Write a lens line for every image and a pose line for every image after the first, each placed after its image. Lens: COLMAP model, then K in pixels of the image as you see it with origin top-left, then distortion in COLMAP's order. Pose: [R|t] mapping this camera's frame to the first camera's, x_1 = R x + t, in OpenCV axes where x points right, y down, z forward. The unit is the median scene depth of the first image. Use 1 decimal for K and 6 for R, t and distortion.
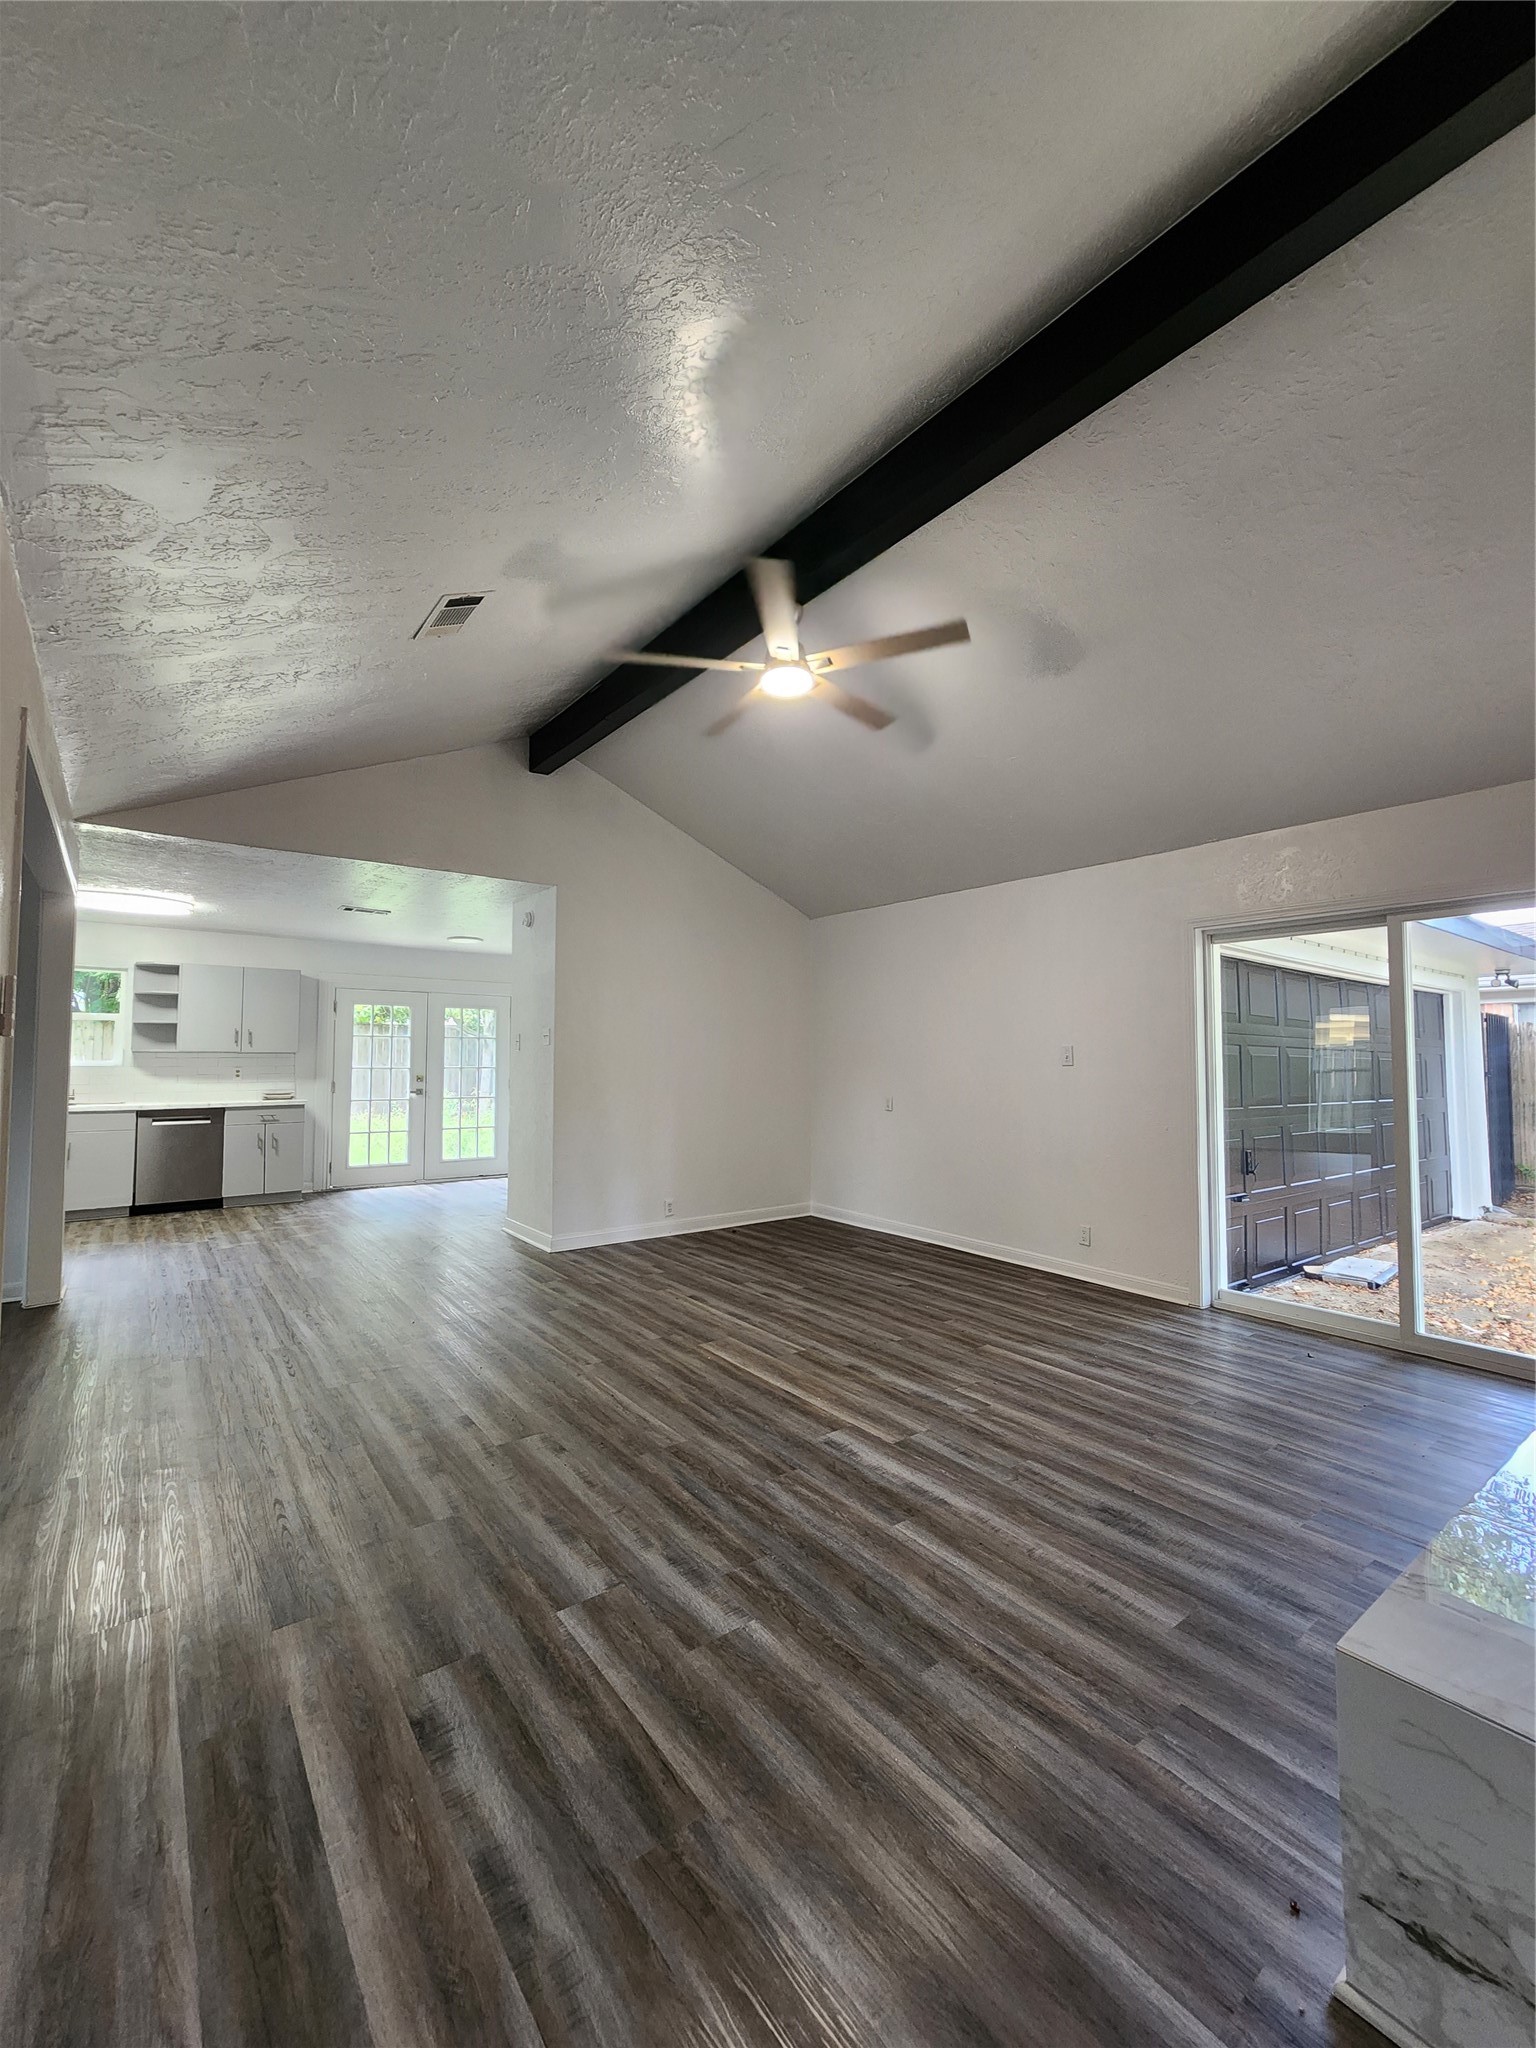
lens RADIAL K [[837.7, 0, 778.1], [0, 837.7, 1023.0], [0, 0, 1]] dist [0.000210, -0.000511]
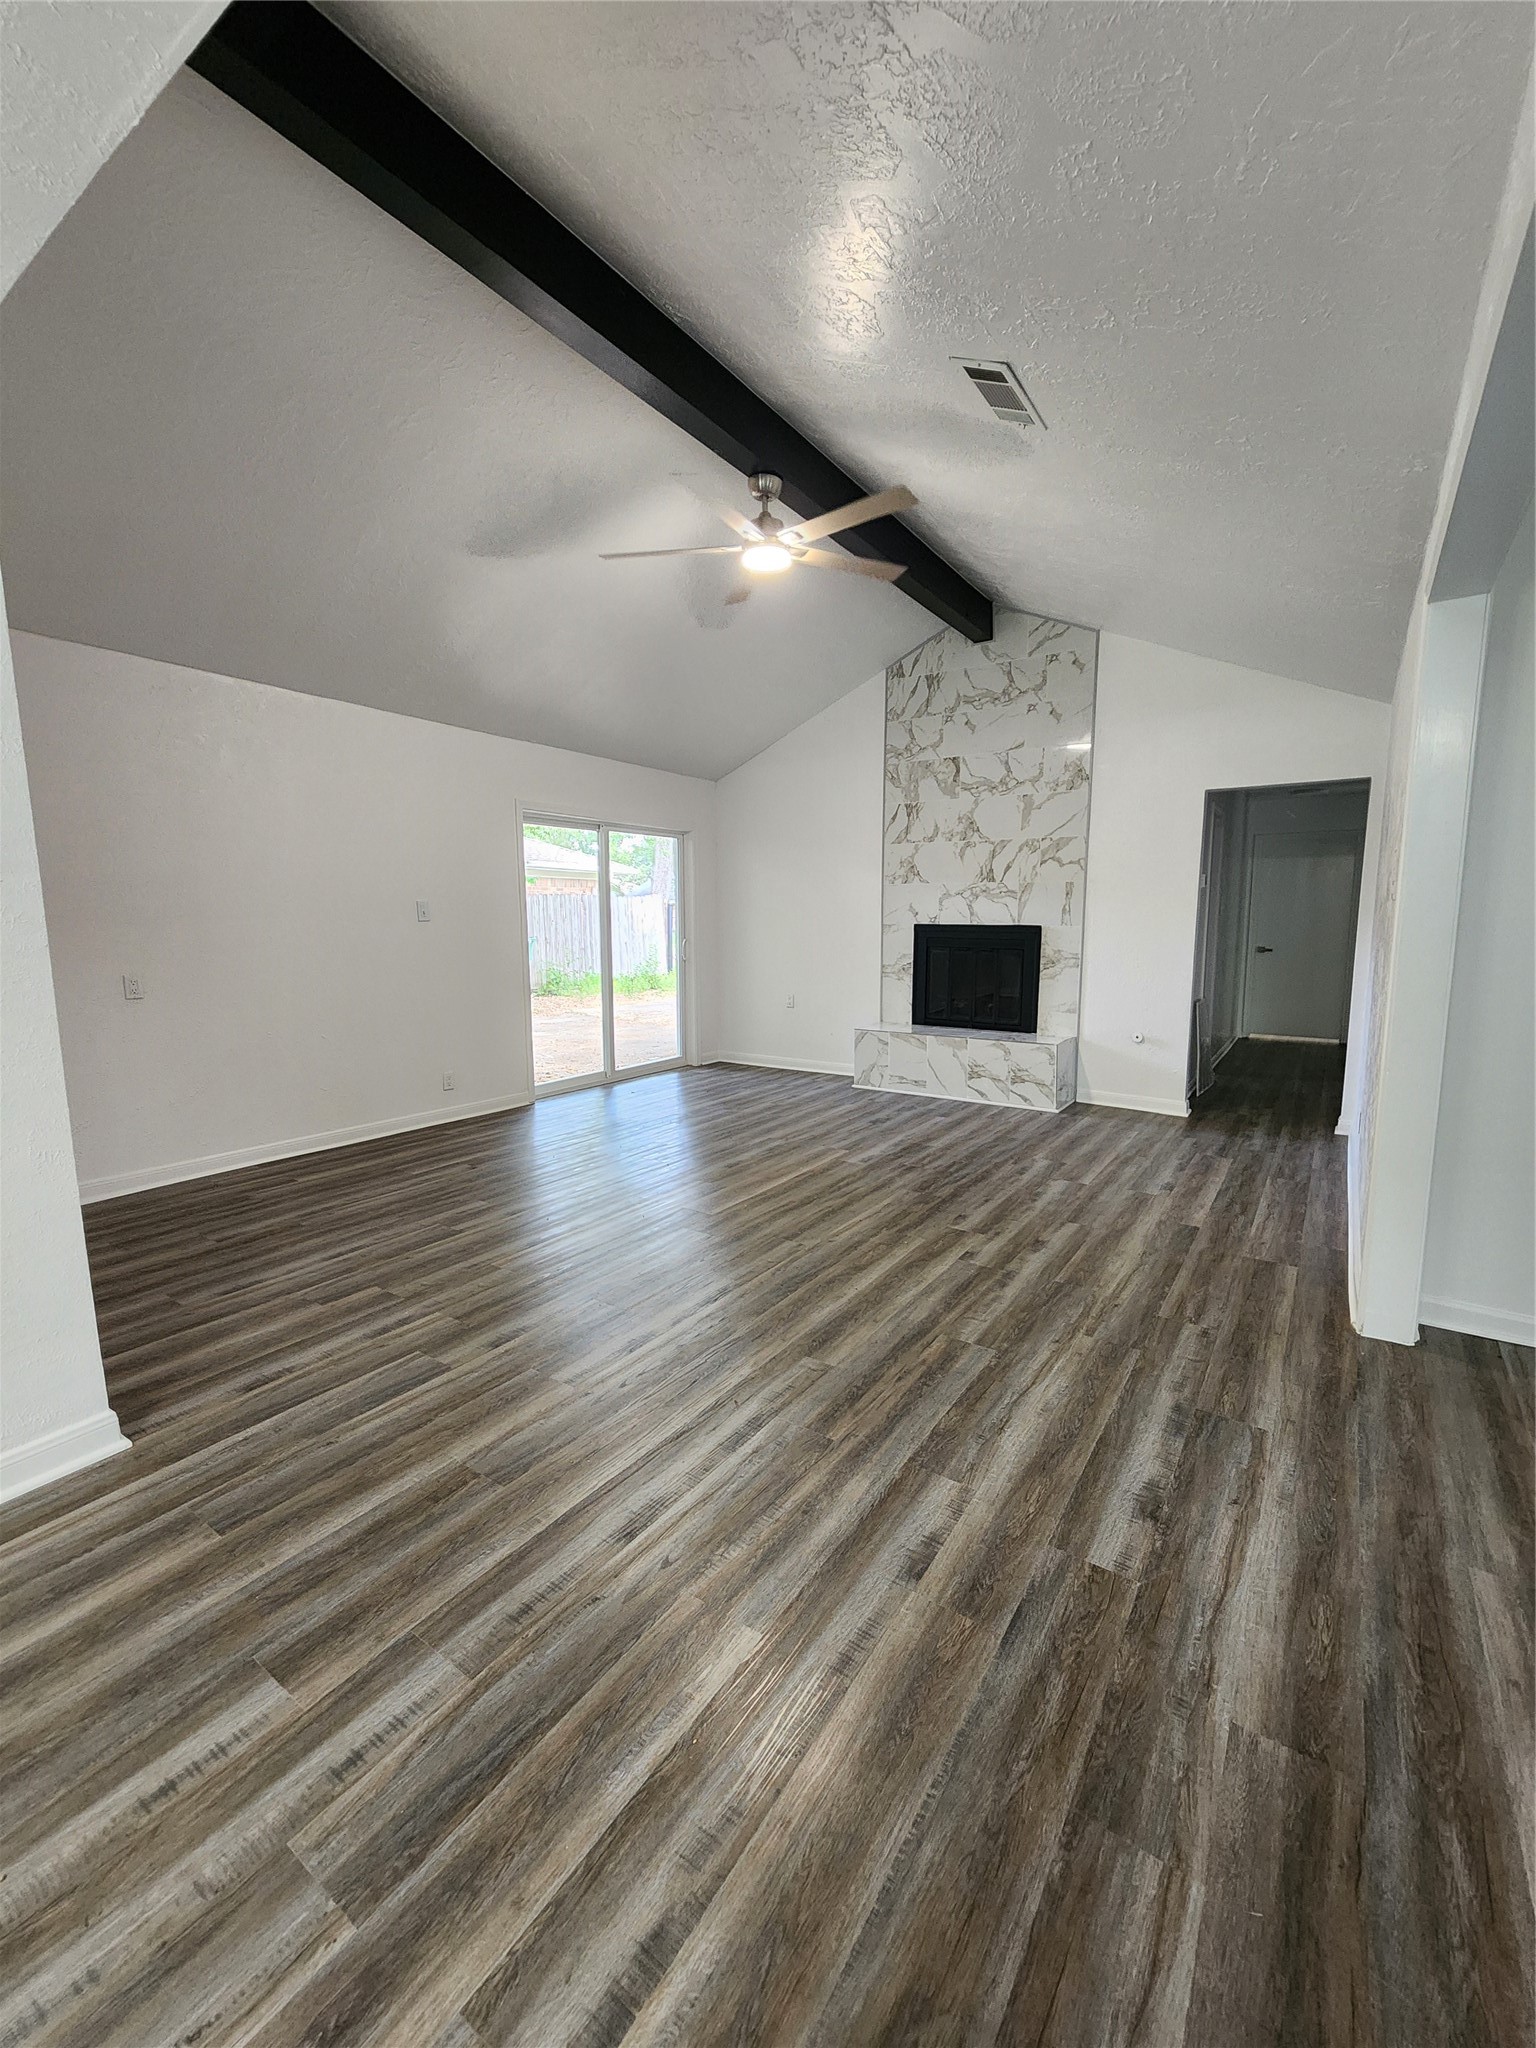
lens RADIAL K [[837.7, 0, 771.9], [0, 837.7, 1039.7], [0, 0, 1]] dist [0.000210, -0.000511]
pose [[-0.311091, -0.139962, 0.940017, -1.443097], [-0.039926, 0.990148, 0.134213, 0.077394], [-0.949541, 0.004222, -0.313615, 1.797085]]
